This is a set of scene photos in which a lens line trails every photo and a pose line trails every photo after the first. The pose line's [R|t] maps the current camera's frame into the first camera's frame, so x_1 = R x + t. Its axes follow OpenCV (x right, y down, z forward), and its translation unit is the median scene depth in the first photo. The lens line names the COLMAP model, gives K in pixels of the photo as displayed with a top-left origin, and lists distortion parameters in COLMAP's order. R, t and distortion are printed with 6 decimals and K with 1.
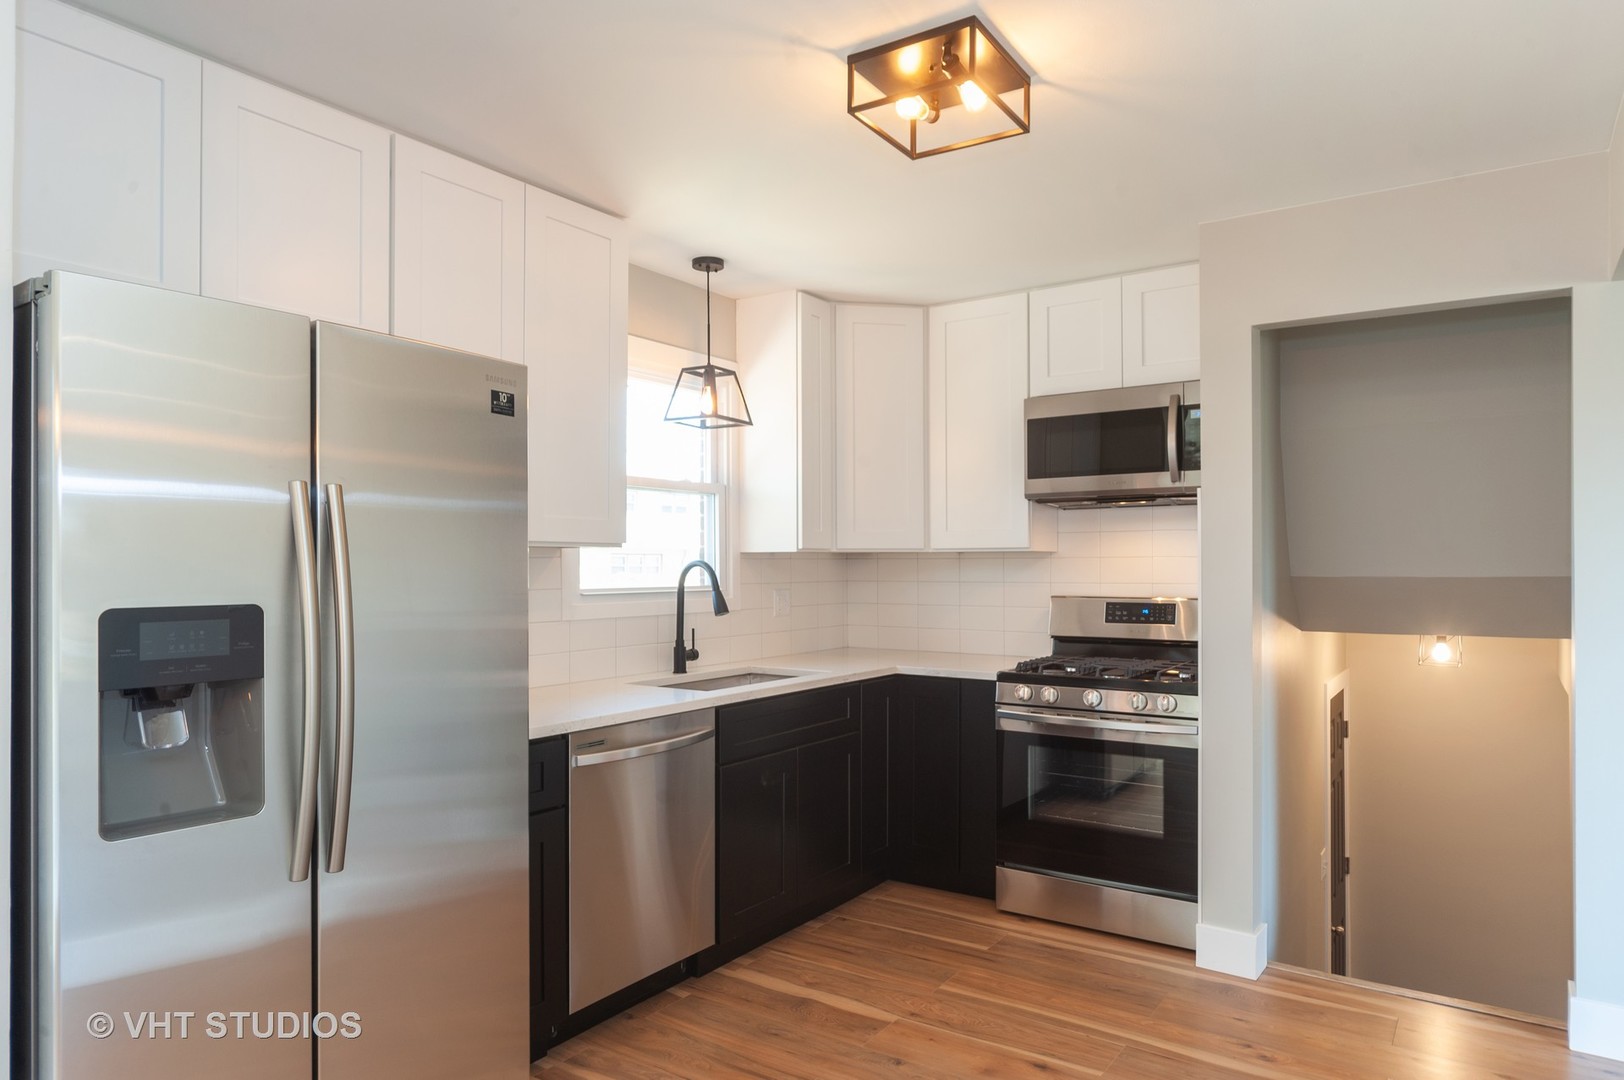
lens RADIAL K [[1026.8, 0, 814.4], [0, 1026.8, 560.0], [0, 0, 1]] dist [0.008399, 0.001584]
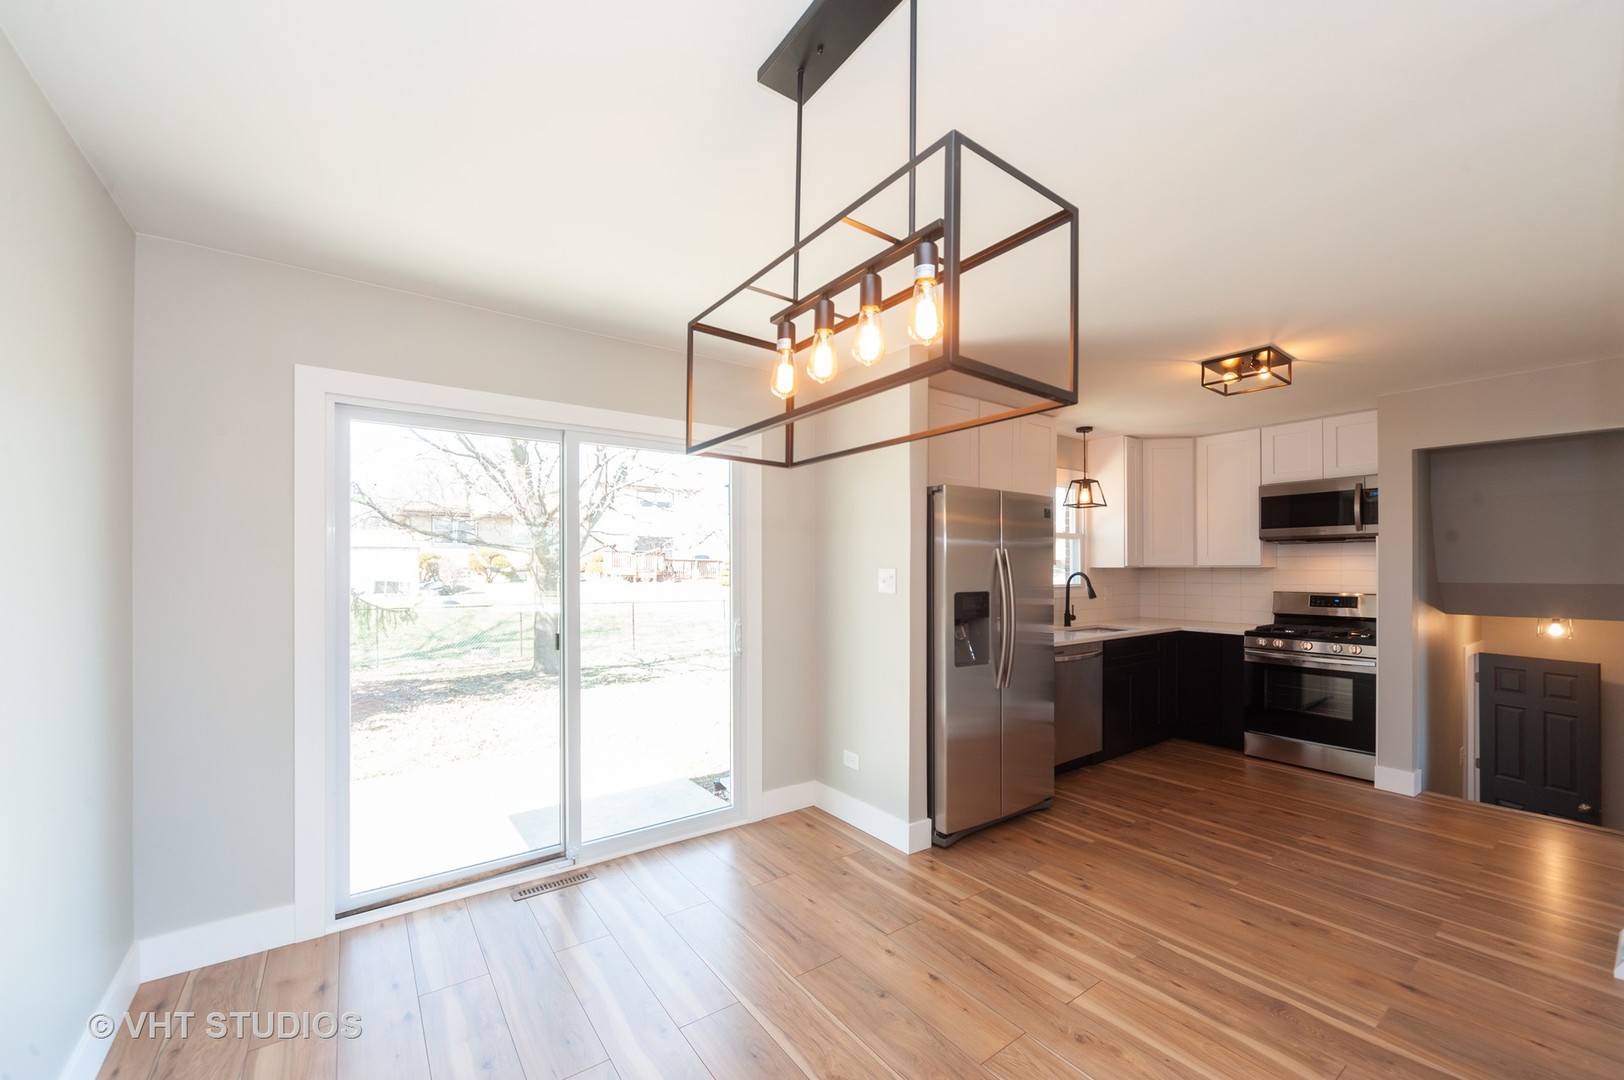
lens RADIAL K [[645.3, 0, 812.5], [0, 645.3, 564.6], [0, 0, 1]] dist [0.000824, 0.000202]
pose [[0.944670, 0.000519, -0.328023, -0.194871], [-0.000003, 0.999999, 0.001574, -0.017034], [0.328023, -0.001486, 0.944669, -0.415419]]
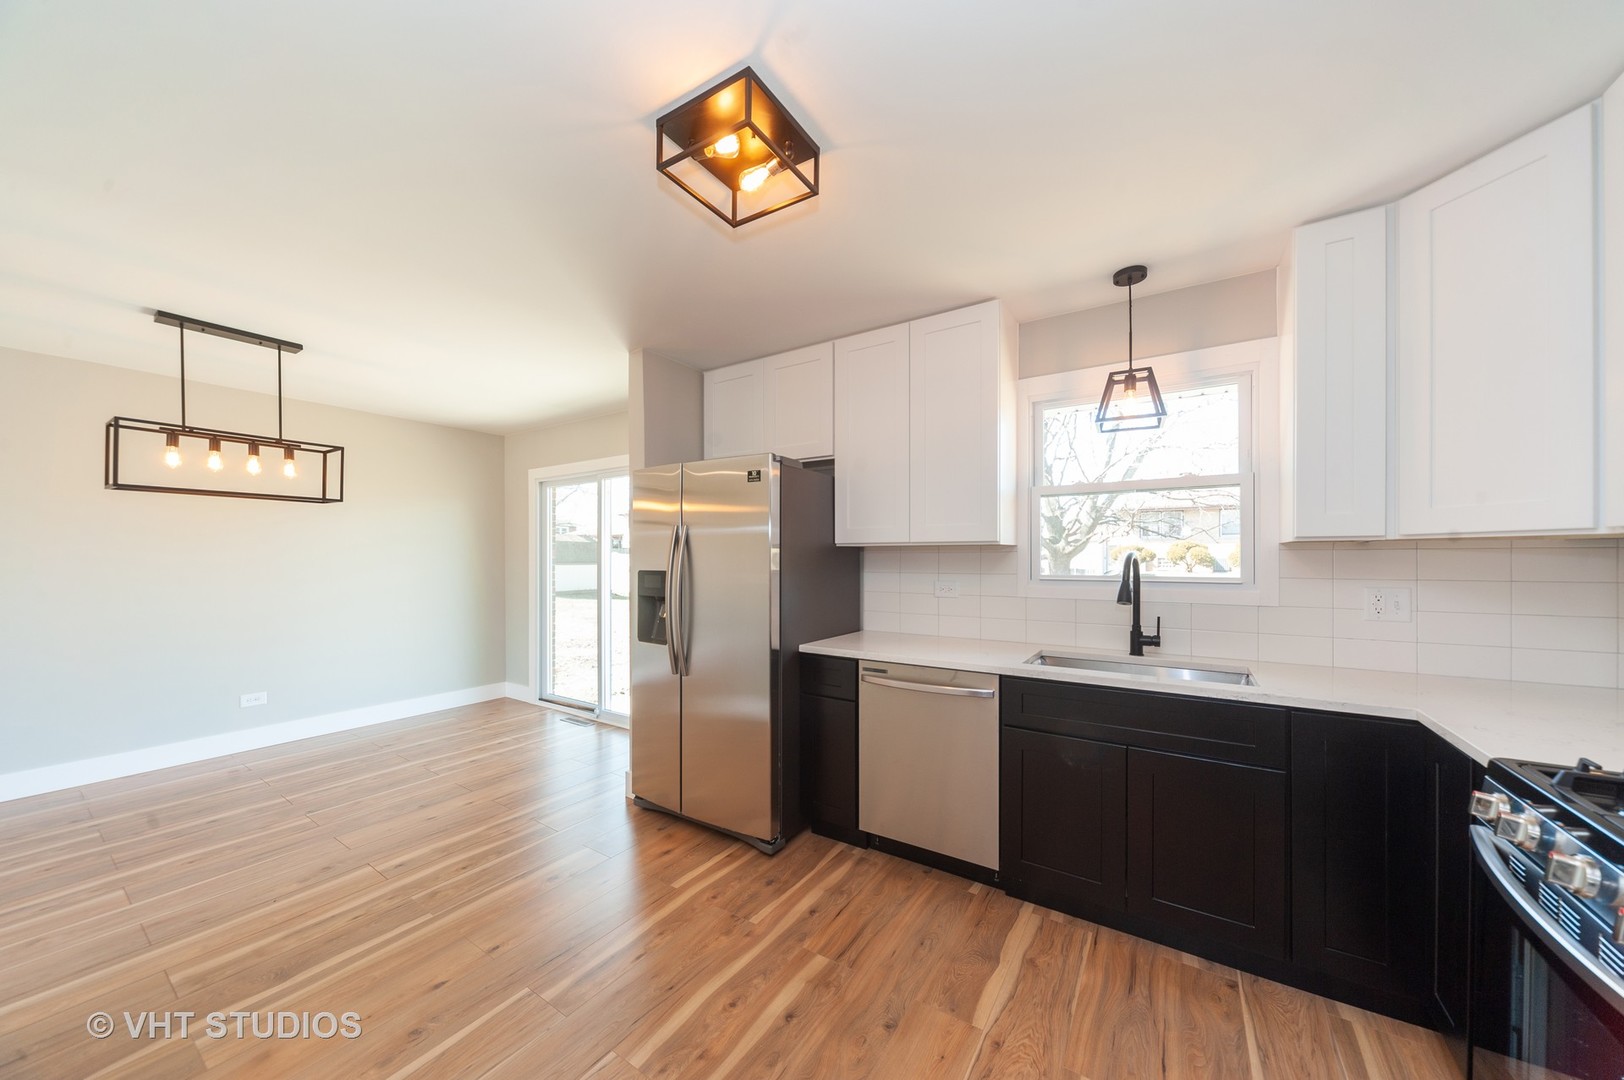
lens RADIAL K [[550.2, 0, 806.0], [0, 550.2, 558.2], [0, 0, 1]] dist [-0.000077, 0.000091]
pose [[0.018717, 0.001870, -0.999823, 0.464231], [0.004360, 0.999989, 0.001952, 0.003317], [0.999815, -0.004396, 0.018708, 0.651215]]
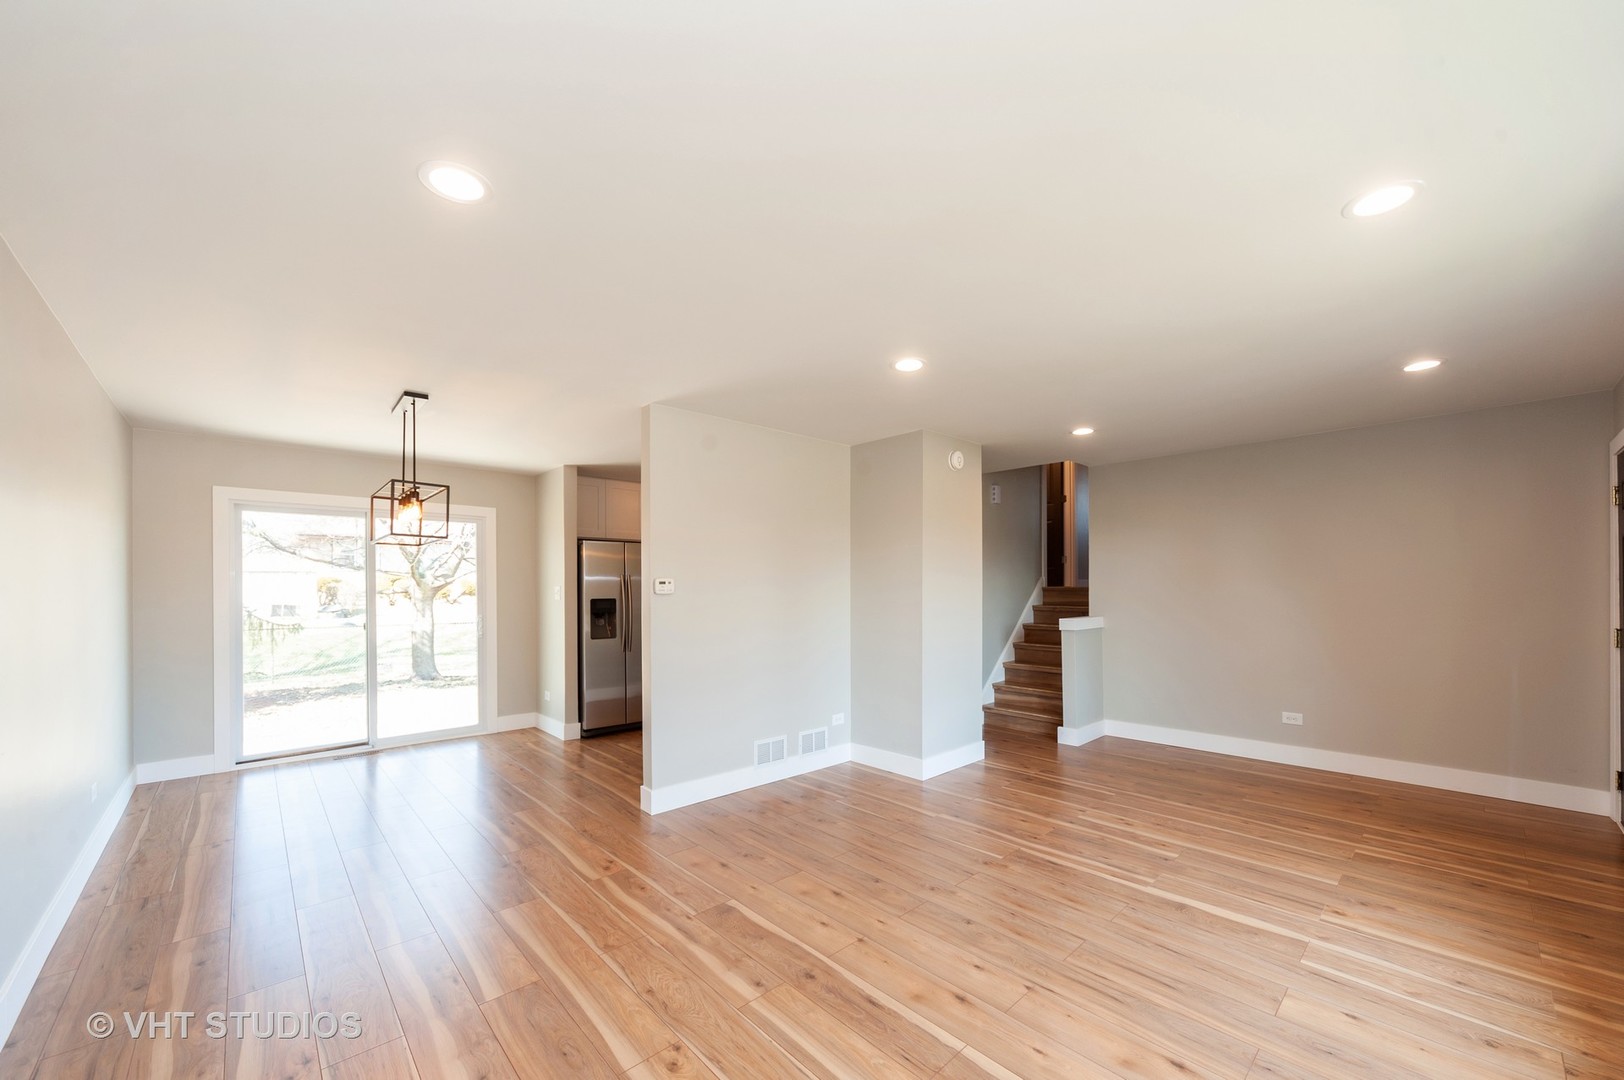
lens RADIAL K [[640.6, 0, 805.9], [0, 640.6, 586.1], [0, 0, 1]] dist [-0.006507, -0.000144]
pose [[0.972400, -0.004423, -0.233278, 0.561657], [0.004719, 0.999989, 0.000710, -0.009918], [0.233272, -0.001791, 0.972410, -0.939835]]
